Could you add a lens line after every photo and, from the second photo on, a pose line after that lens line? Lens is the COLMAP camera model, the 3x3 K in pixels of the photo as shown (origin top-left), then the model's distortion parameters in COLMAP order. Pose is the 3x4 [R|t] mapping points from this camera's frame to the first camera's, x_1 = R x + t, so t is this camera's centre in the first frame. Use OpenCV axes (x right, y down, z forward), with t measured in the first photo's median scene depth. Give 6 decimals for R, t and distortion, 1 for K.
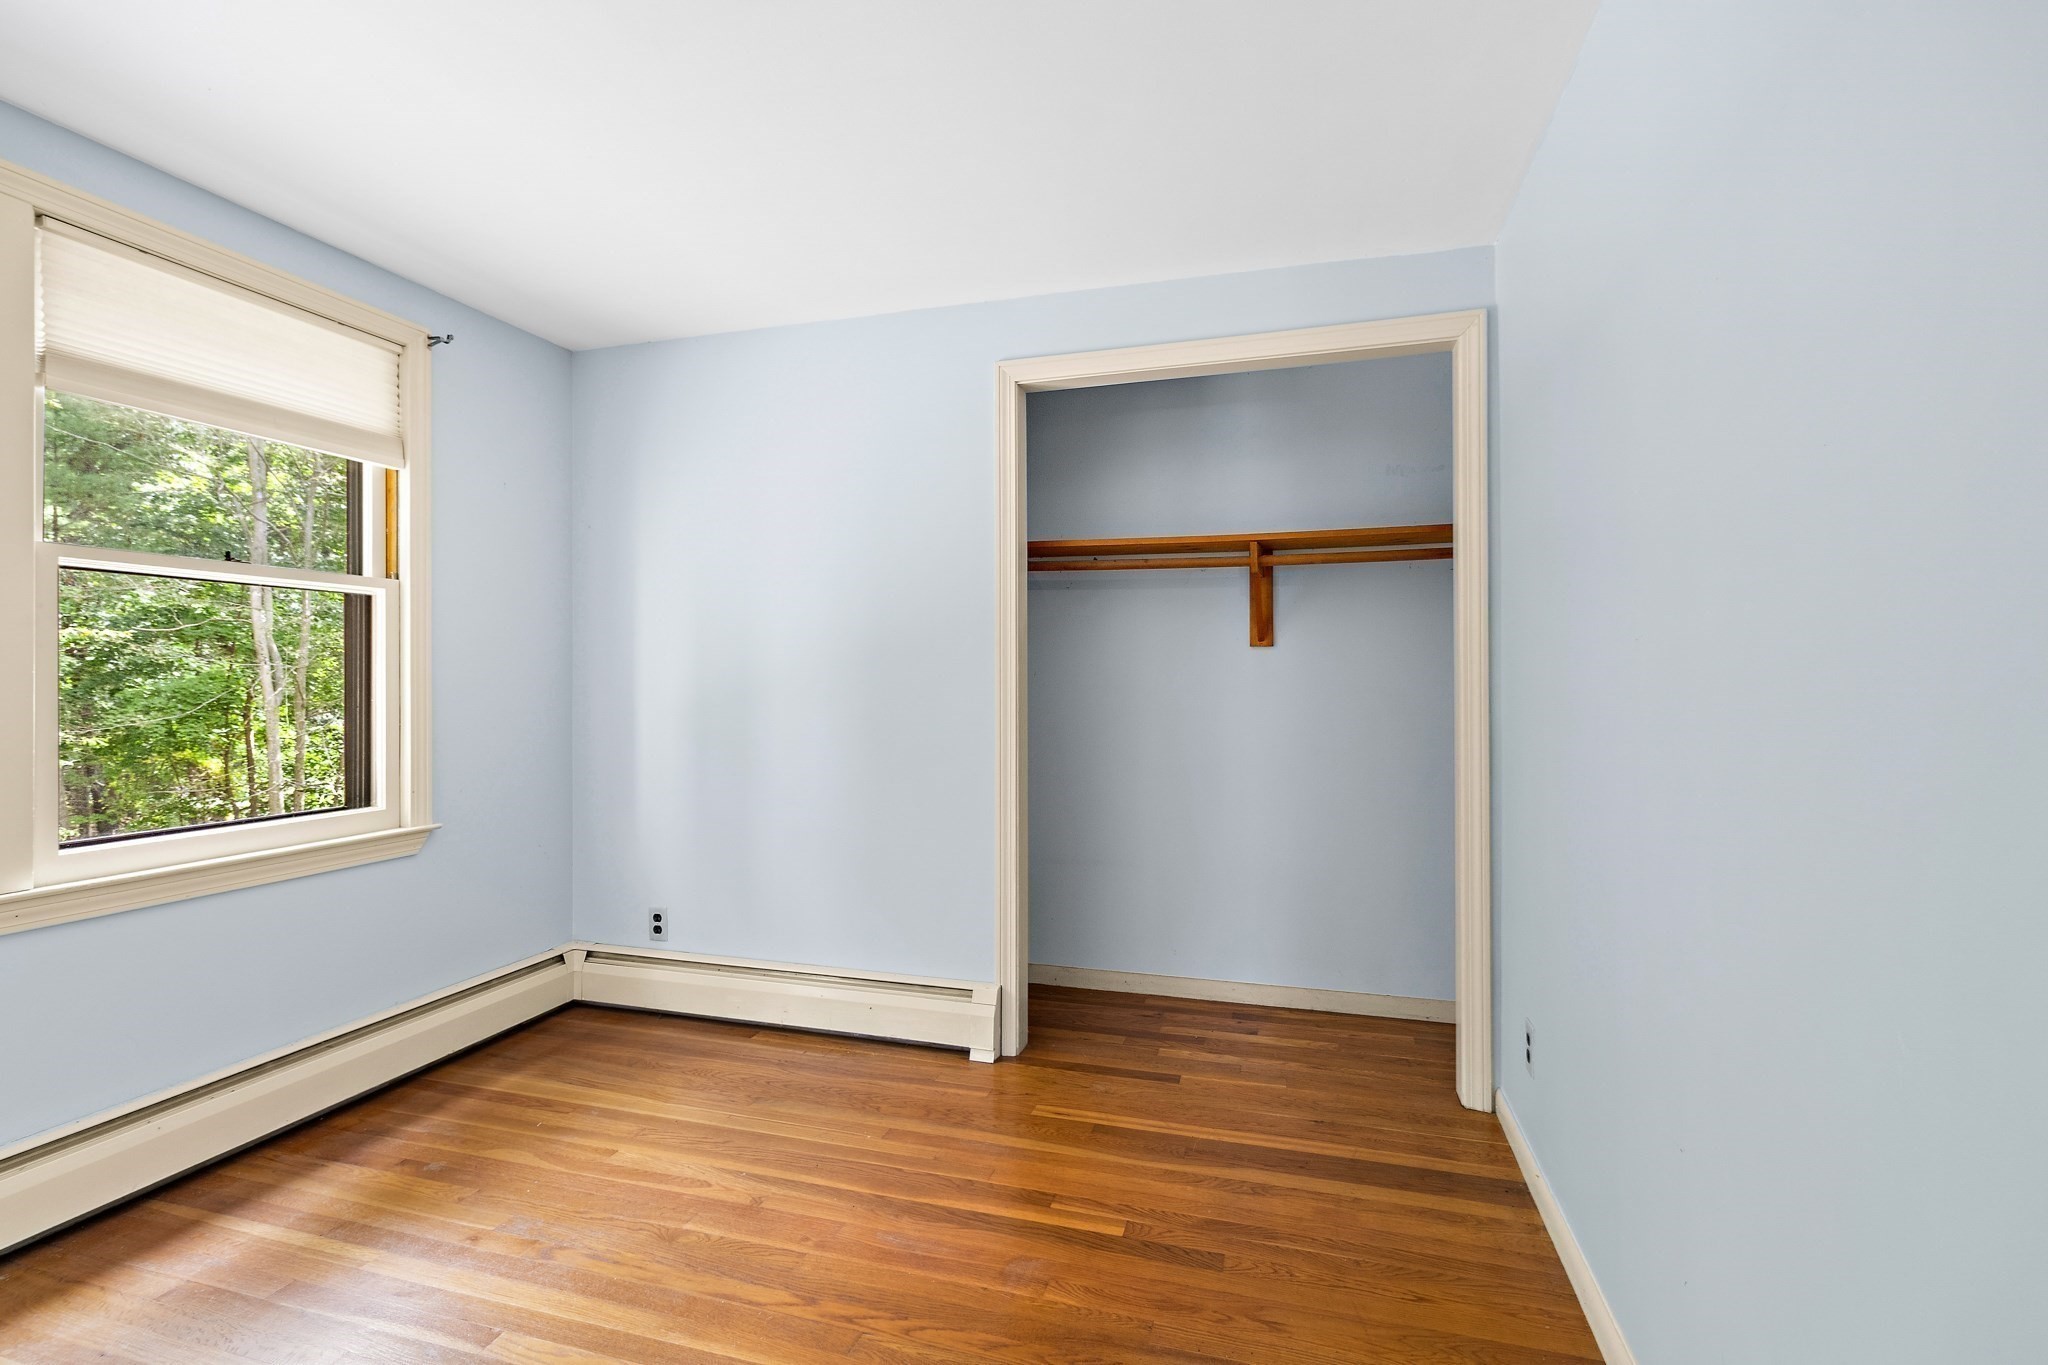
lens RADIAL K [[949.2, 0, 1024.8], [0, 949.2, 677.5], [0, 0, 1]] dist [0.001339, 0.000228]
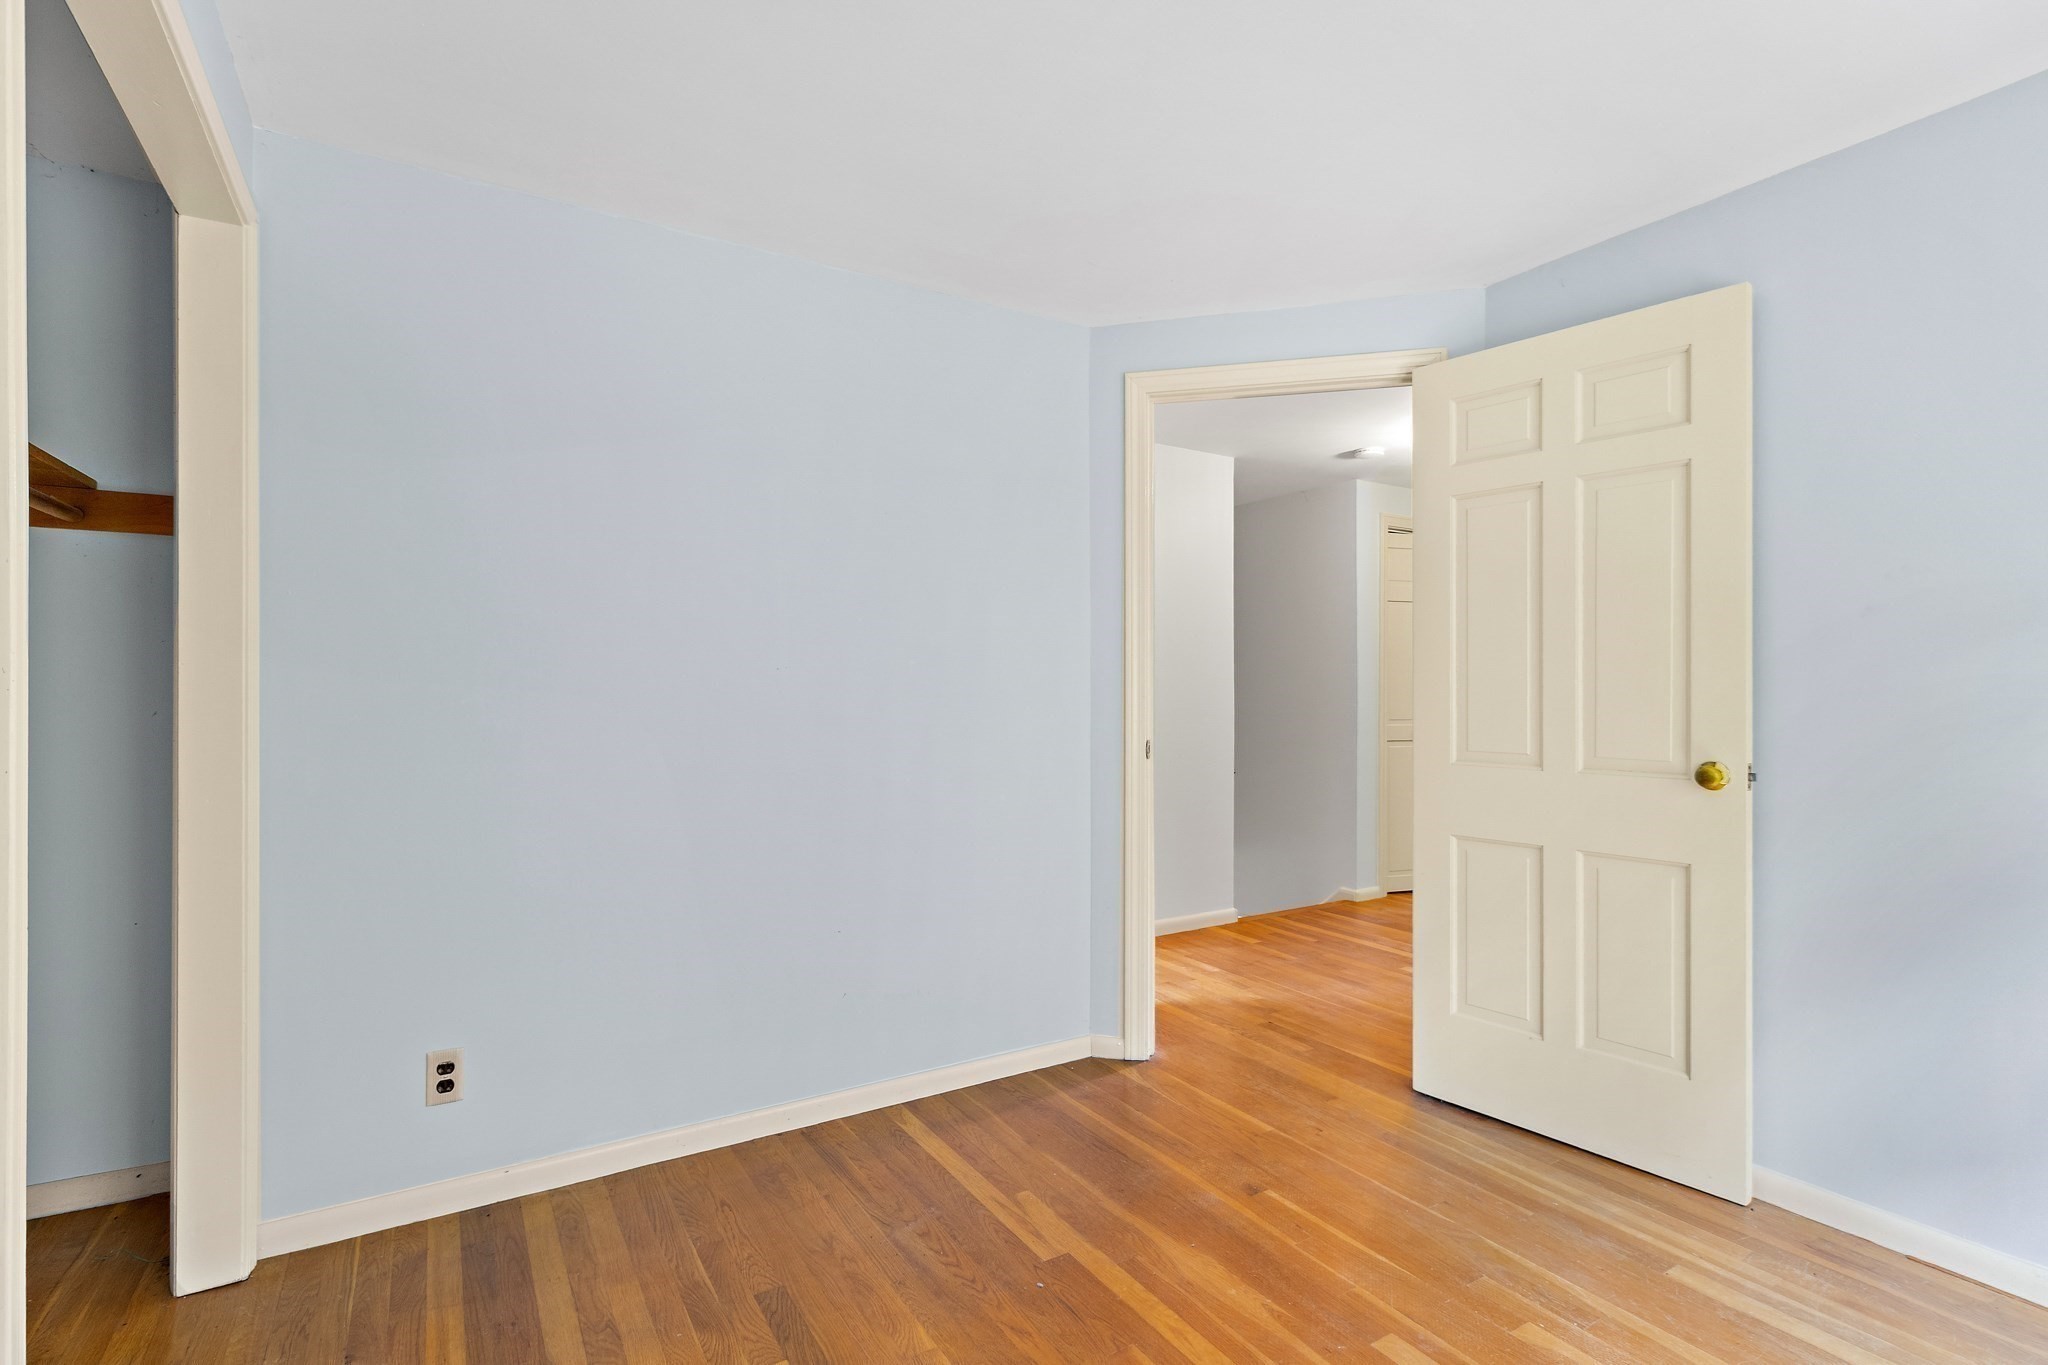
lens RADIAL K [[949.2, 0, 1024.8], [0, 949.2, 677.5], [0, 0, 1]] dist [0.001339, 0.000228]
pose [[-0.748072, 0.007866, 0.663571, -0.598811], [-0.000462, 0.999923, -0.012374, -0.003649], [-0.663617, -0.009563, -0.748011, 1.453518]]
